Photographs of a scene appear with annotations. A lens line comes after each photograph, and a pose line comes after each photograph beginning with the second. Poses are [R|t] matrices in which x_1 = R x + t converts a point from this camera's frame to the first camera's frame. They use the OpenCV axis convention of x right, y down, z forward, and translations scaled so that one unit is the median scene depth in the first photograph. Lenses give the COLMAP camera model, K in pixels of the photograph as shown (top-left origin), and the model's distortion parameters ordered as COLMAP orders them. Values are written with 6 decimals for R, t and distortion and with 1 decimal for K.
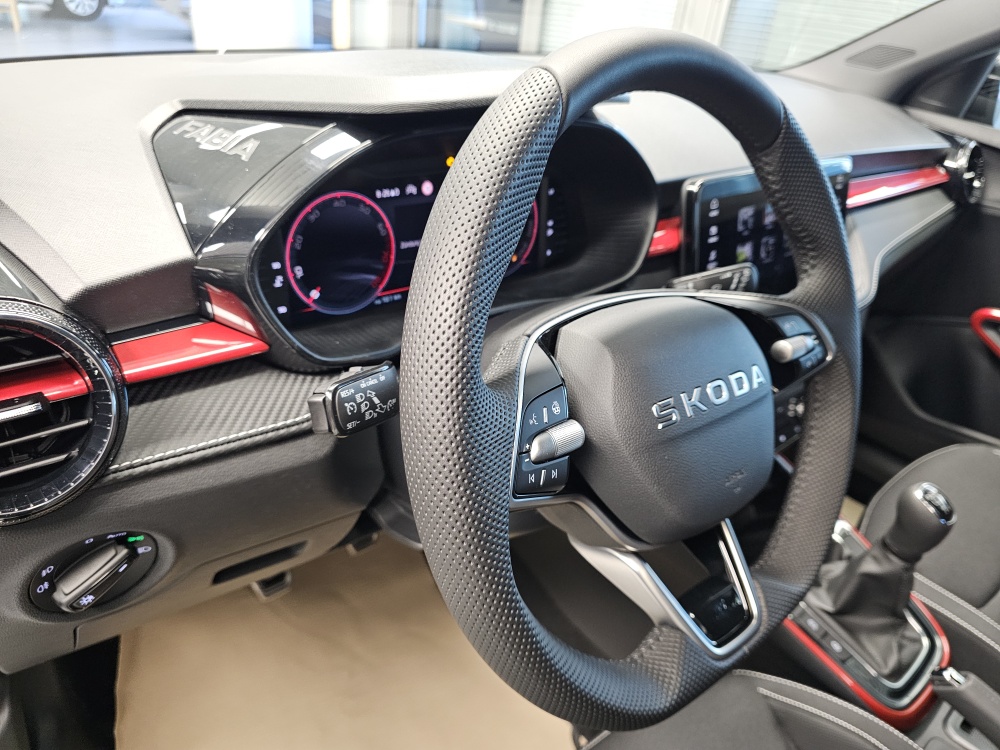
lens RADIAL K [[692.0, 0, 500.0], [0, 692.0, 375.0], [0, 0, 1]] dist [0.002163, -0.002283]
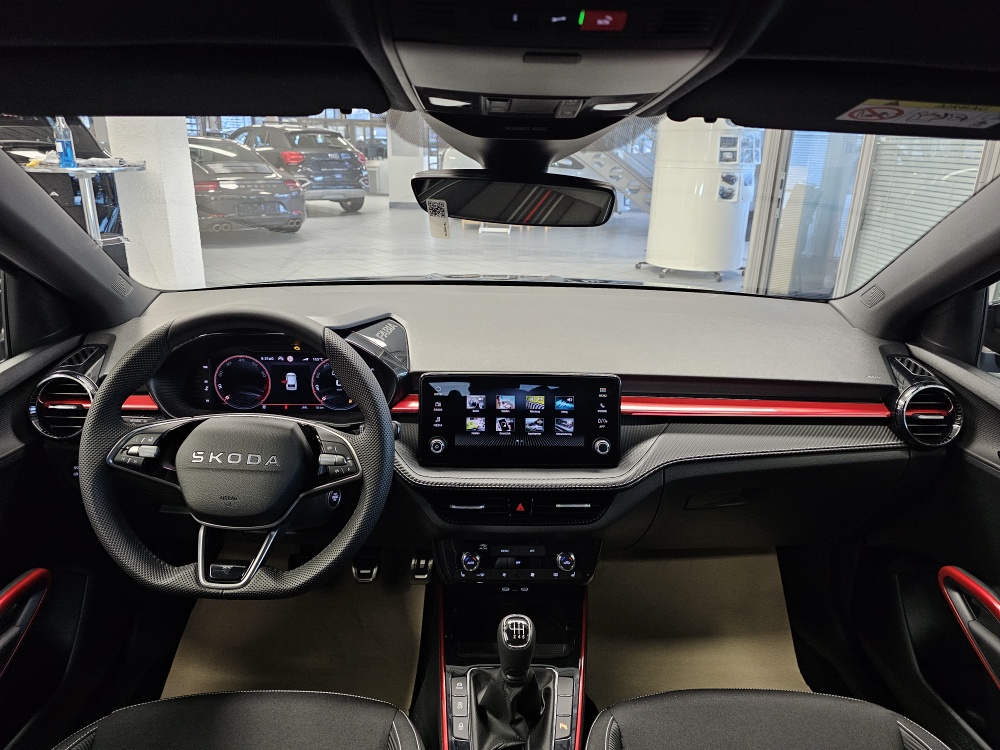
lens RADIAL K [[658.8, 0, 500.0], [0, 658.8, 375.0], [0, 0, 1]] dist [0.030623, -0.028921]
pose [[0.765167, 0.123648, -0.631846, 1.680710], [-0.267258, 0.953838, -0.136990, -0.123375], [0.585741, 0.273686, 0.762892, -0.133174]]
